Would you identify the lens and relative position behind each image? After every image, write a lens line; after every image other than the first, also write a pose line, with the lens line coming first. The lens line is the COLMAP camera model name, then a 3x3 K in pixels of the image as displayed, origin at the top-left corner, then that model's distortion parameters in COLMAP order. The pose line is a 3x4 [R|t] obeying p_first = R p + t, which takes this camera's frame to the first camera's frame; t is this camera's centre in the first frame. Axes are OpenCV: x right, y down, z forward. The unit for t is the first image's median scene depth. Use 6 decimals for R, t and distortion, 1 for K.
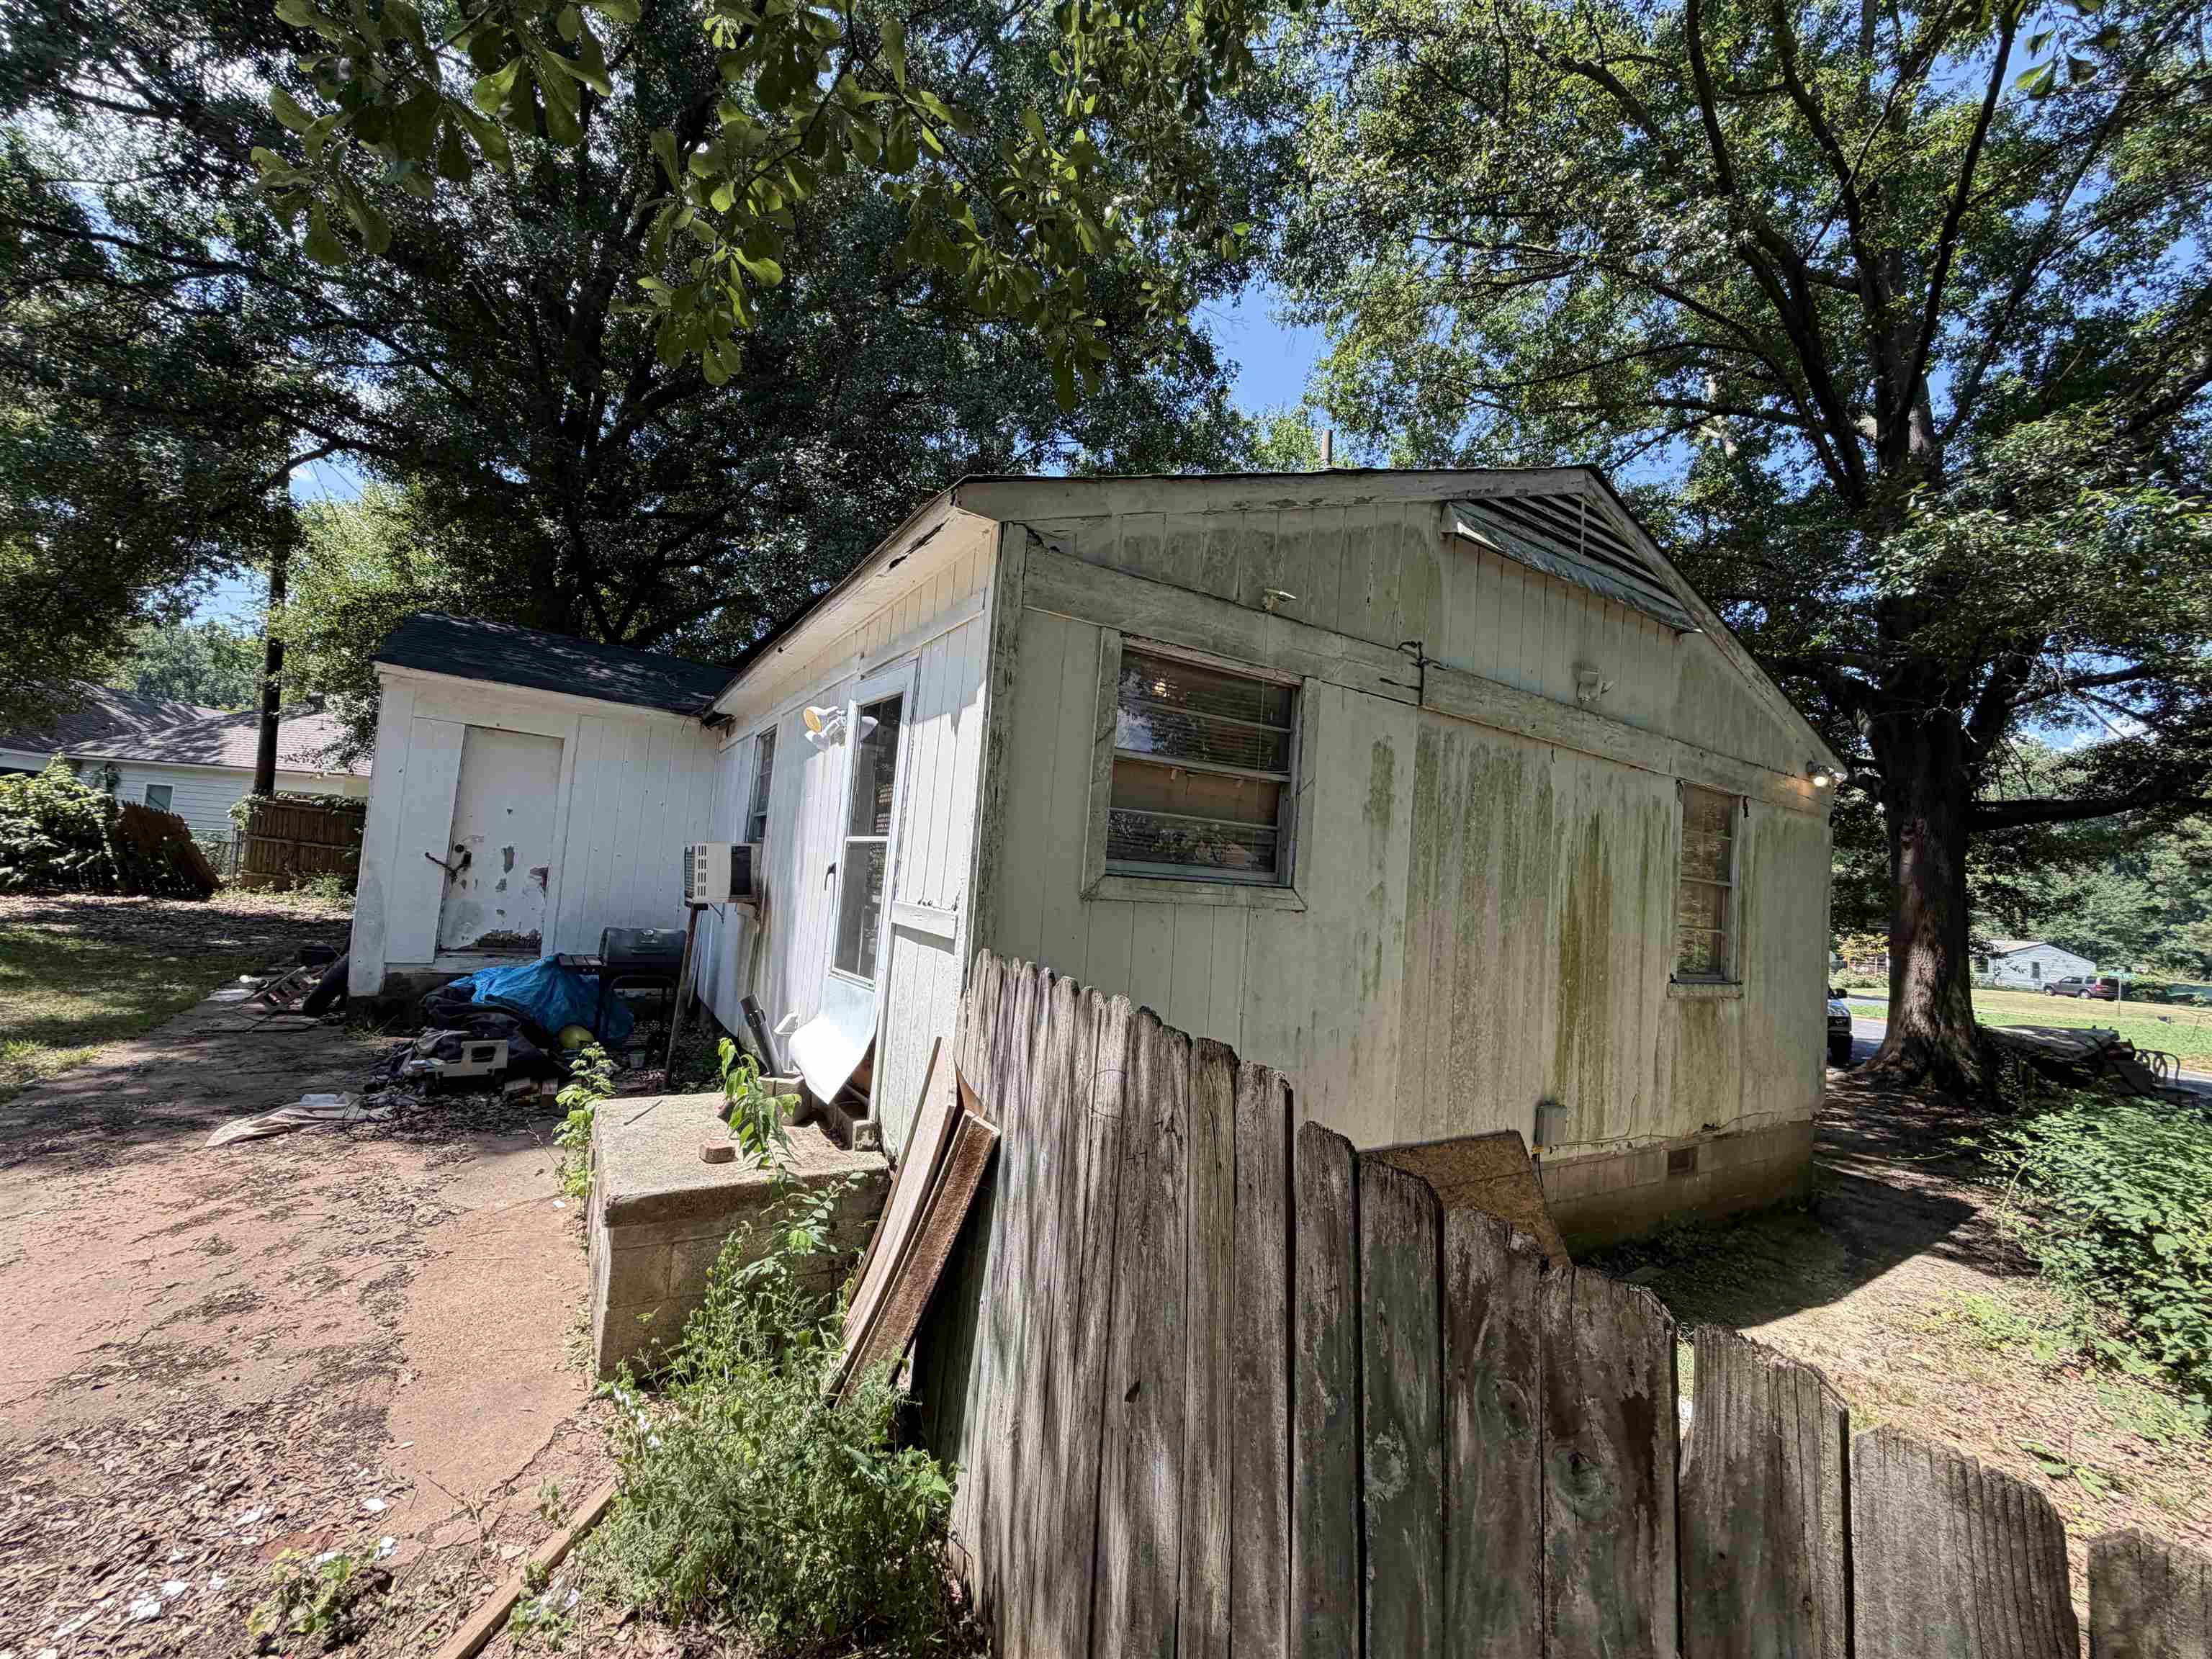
lens RADIAL K [[890.0, 0, 1102.5], [0, 890.0, 830.7], [0, 0, 1]] dist [0.001535, -0.000878]
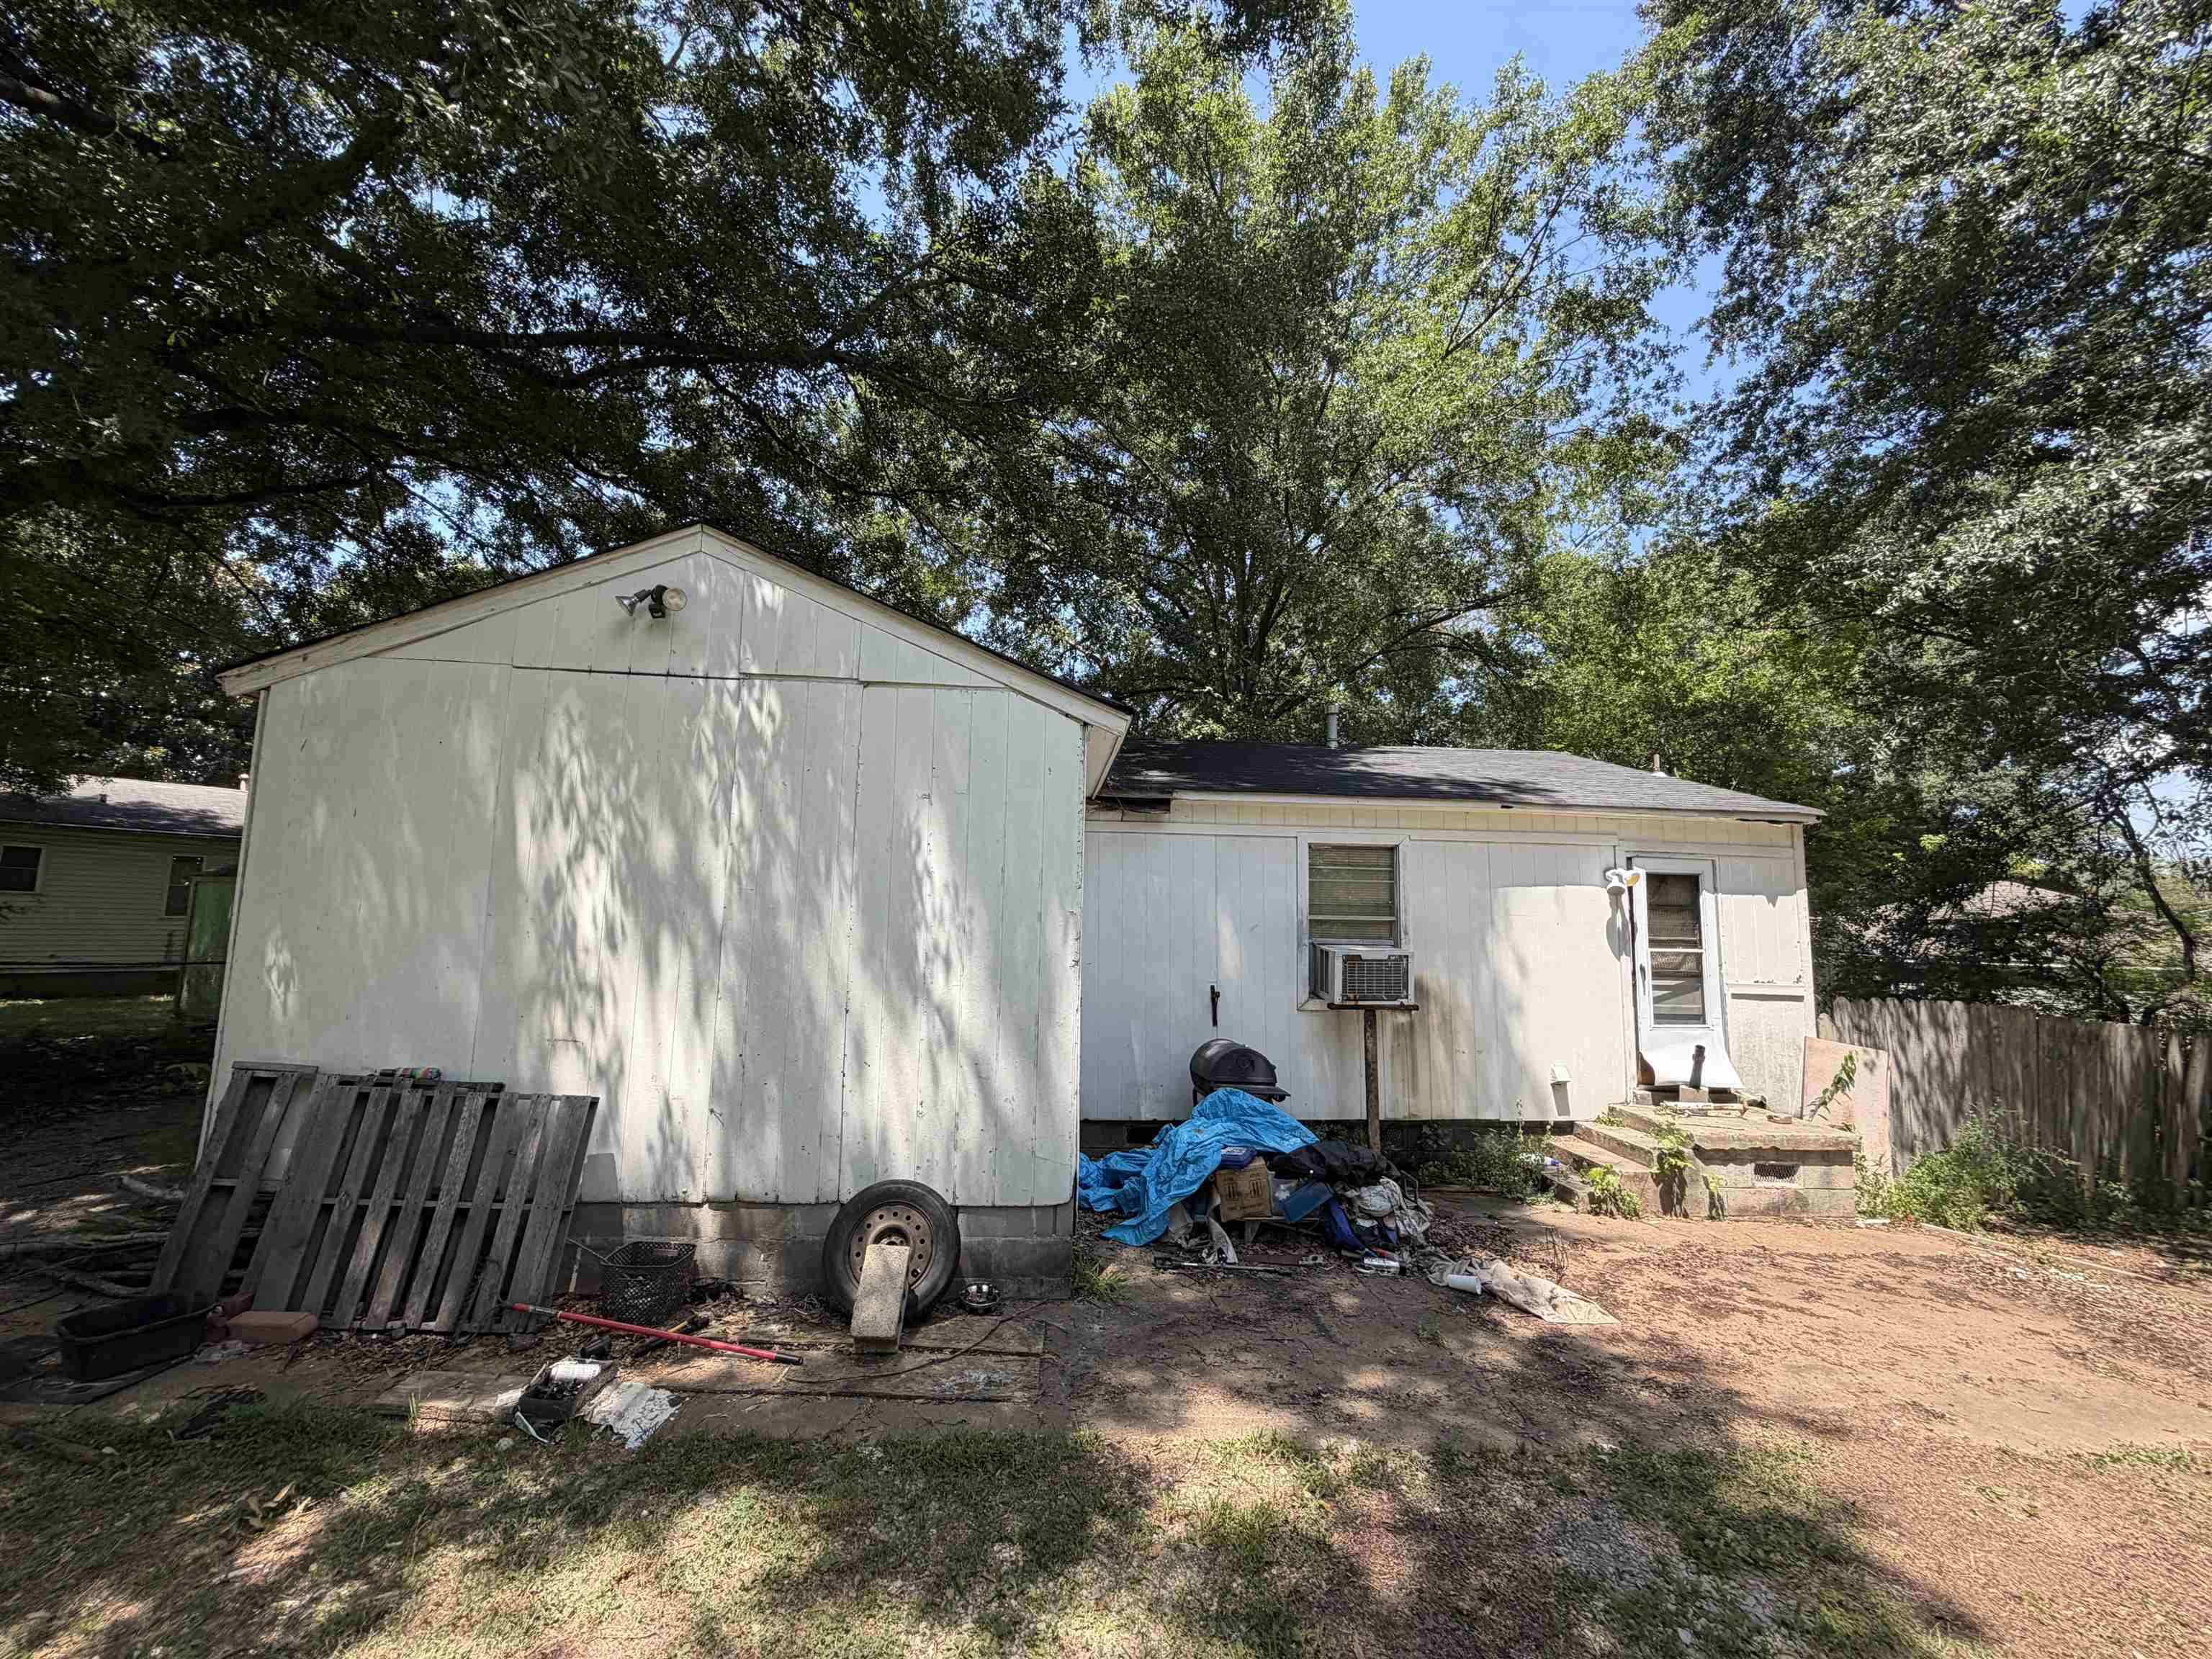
lens RADIAL K [[890.0, 0, 1094.4], [0, 890.0, 832.2], [0, 0, 1]] dist [0.001535, -0.000878]
pose [[0.457165, 0.025429, 0.889018, -2.324454], [-0.041573, 0.999110, -0.007200, -0.161191], [-0.888410, -0.033668, 0.457815, 1.170729]]
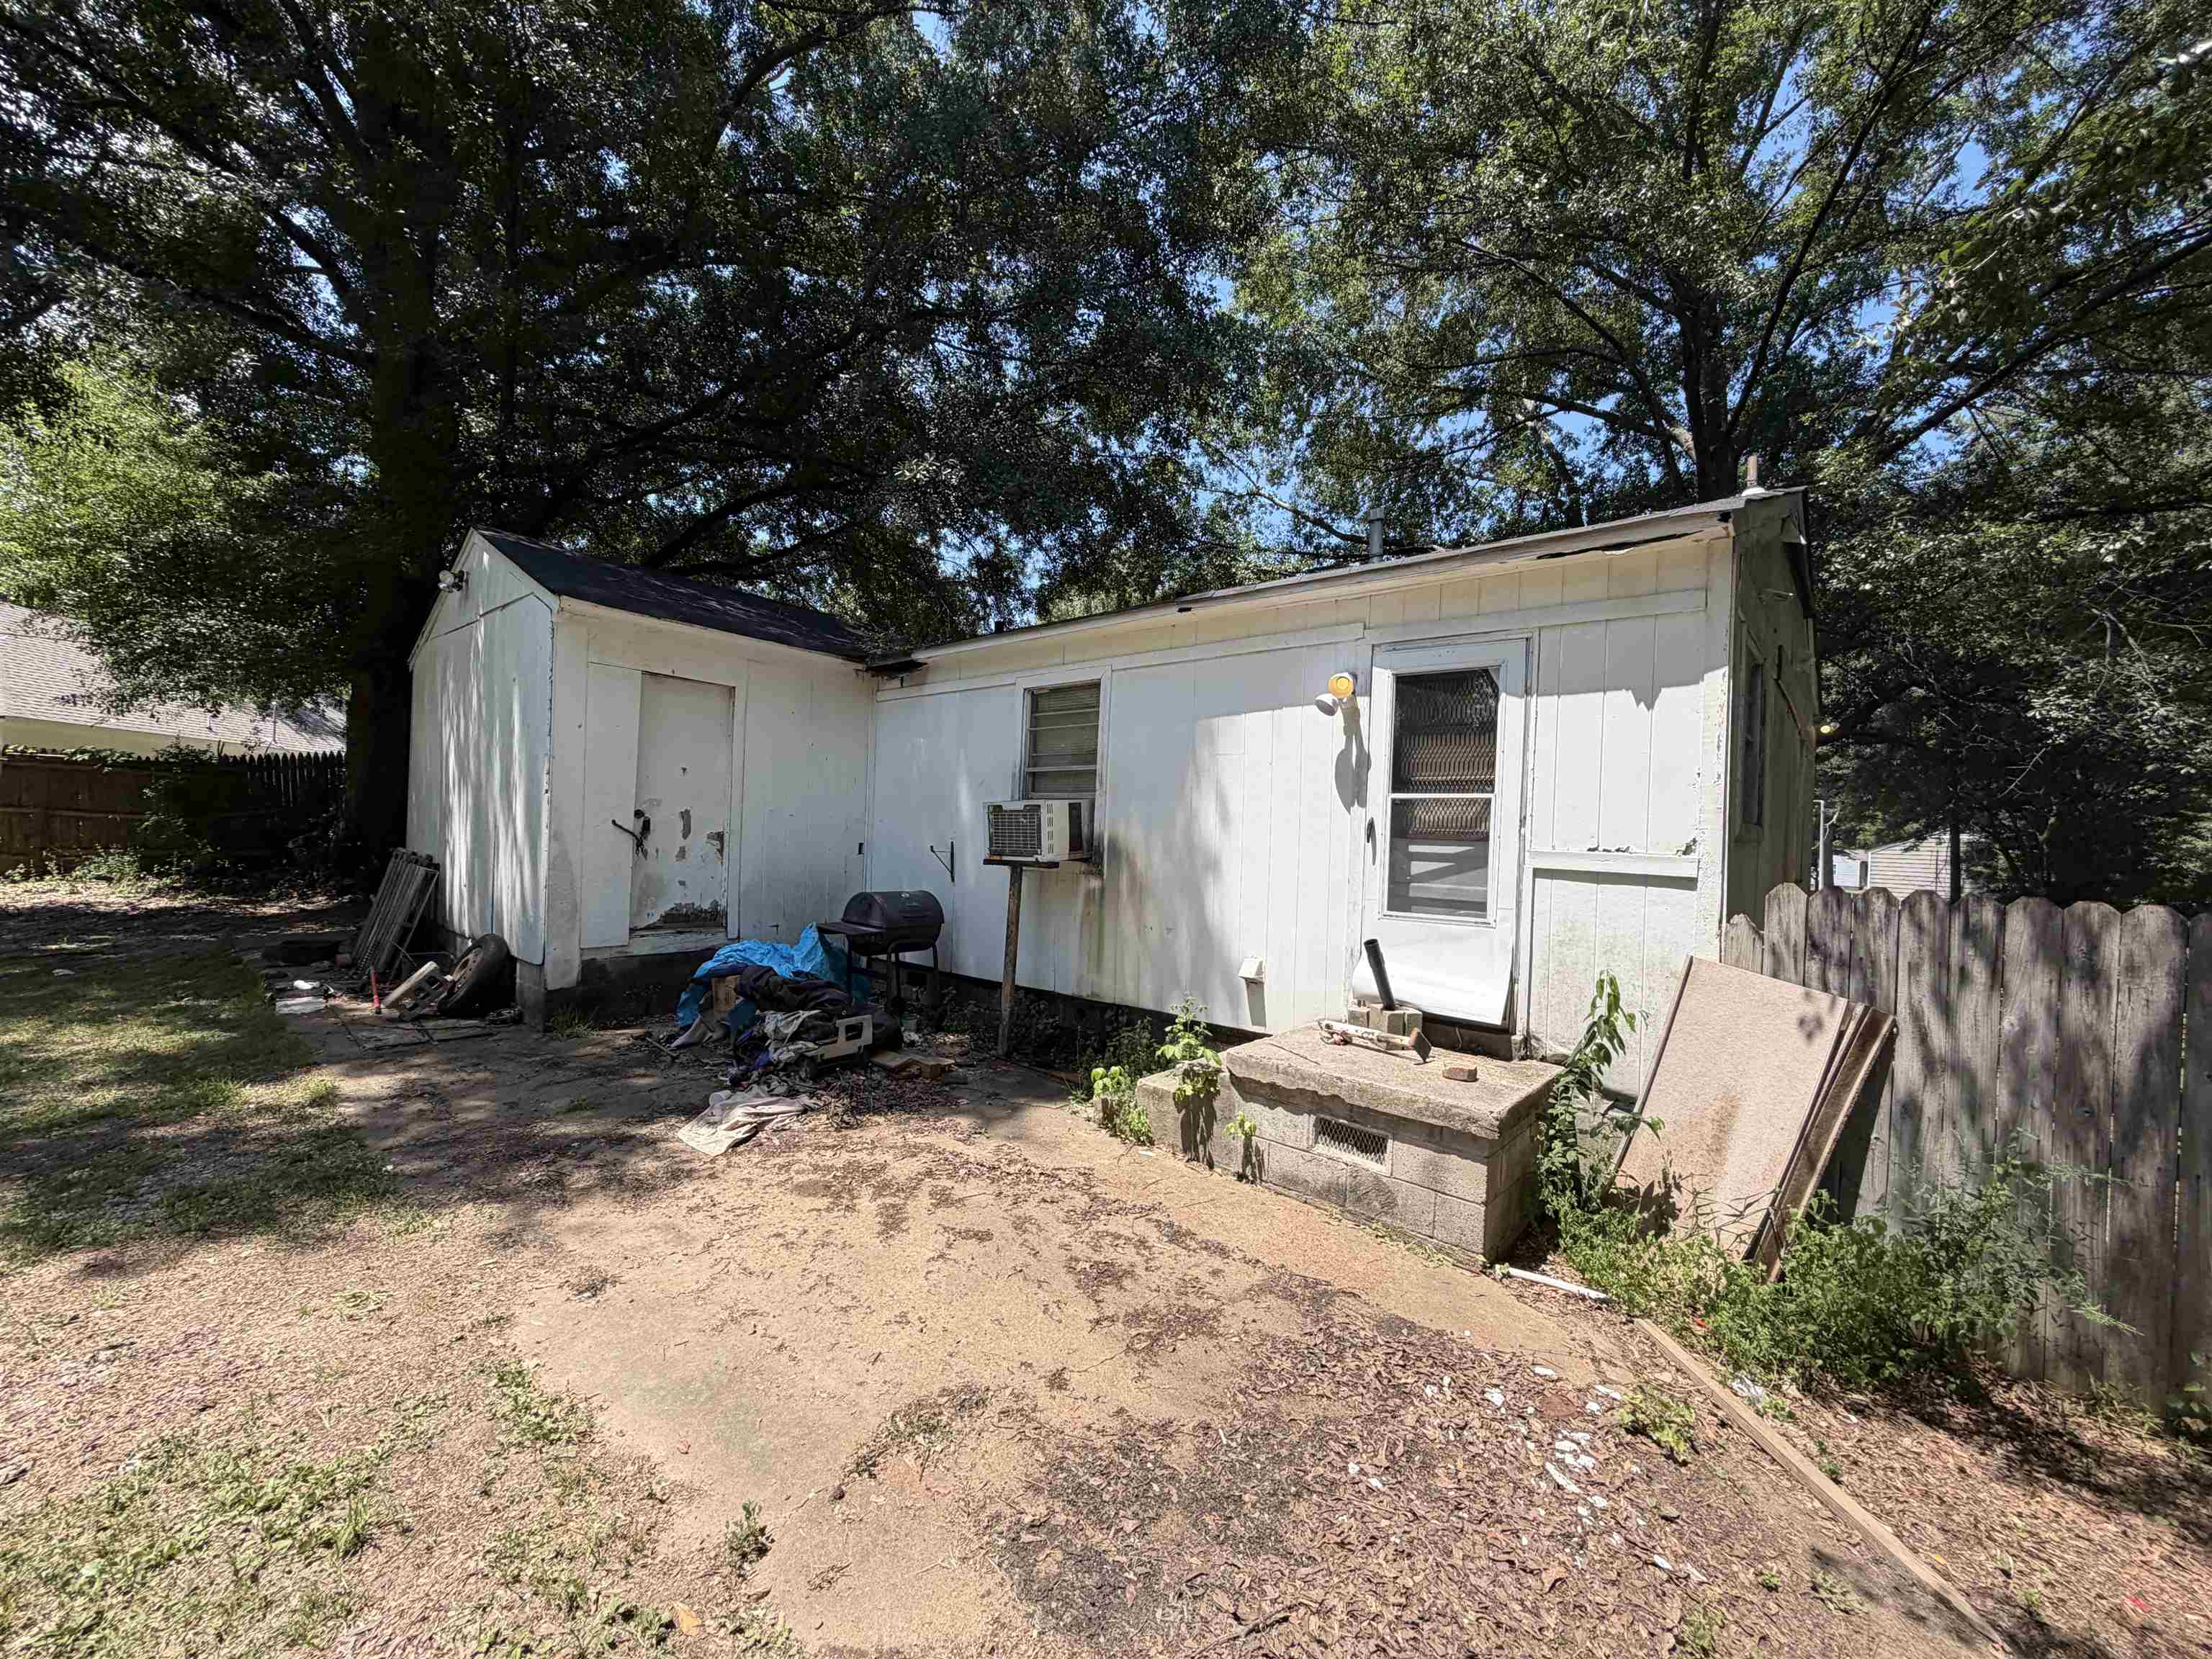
lens RADIAL K [[890.0, 0, 1107.0], [0, 890.0, 831.9], [0, 0, 1]] dist [0.001535, -0.000878]
pose [[0.954563, -0.041483, 0.295108, -0.952883], [0.018992, 0.996719, 0.078677, -0.039976], [-0.297403, -0.069497, 0.952219, 0.046286]]
